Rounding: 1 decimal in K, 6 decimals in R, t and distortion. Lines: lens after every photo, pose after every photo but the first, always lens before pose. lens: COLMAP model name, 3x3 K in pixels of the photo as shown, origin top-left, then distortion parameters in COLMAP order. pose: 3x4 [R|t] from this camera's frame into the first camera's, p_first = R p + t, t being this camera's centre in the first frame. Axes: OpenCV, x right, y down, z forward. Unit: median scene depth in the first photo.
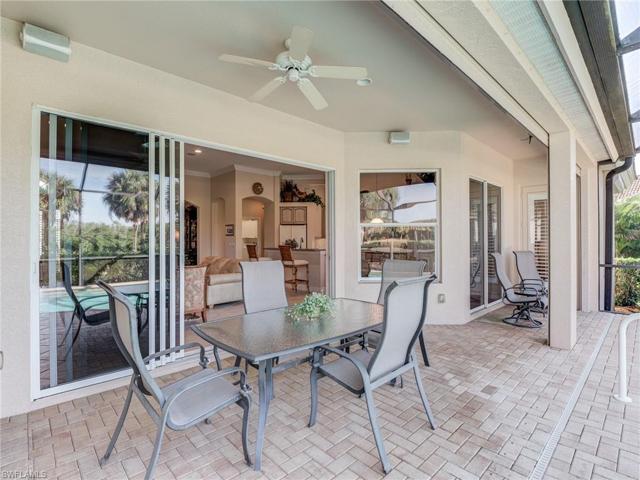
lens RADIAL K [[310.8, 0, 320.1], [0, 310.8, 237.4], [0, 0, 1]] dist [-0.000772, -0.016810]
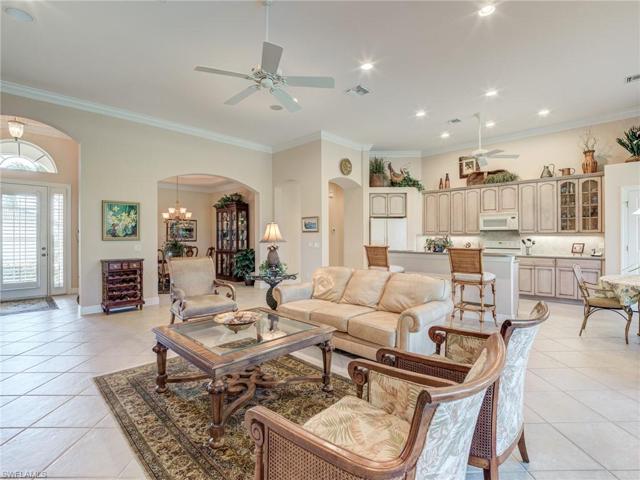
lens RADIAL K [[310.8, 0, 320.1], [0, 310.8, 237.4], [0, 0, 1]] dist [-0.000772, -0.016810]
pose [[0.999496, -0.001799, 0.031679, -0.269263], [0.001600, 0.999979, 0.006295, 0.001036], [-0.031690, -0.006241, 0.999478, 0.271675]]
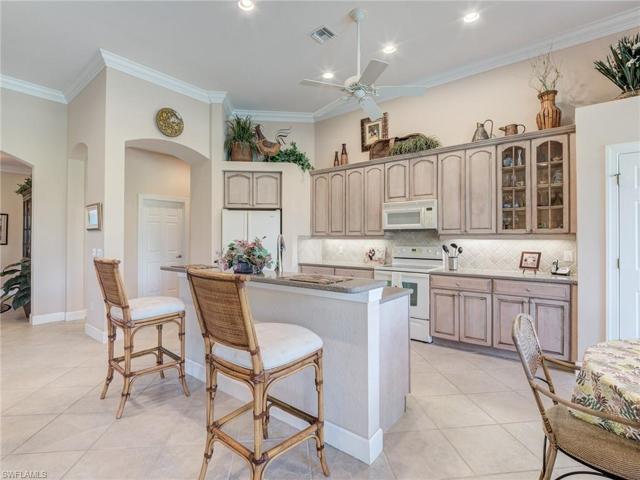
lens RADIAL K [[310.8, 0, 320.1], [0, 310.8, 237.4], [0, 0, 1]] dist [-0.000772, -0.016810]
pose [[0.991195, 0.003560, 0.132365, -0.046973], [-0.003361, 0.999993, -0.001731, 0.001893], [-0.132370, 0.001271, 0.991200, 0.520511]]
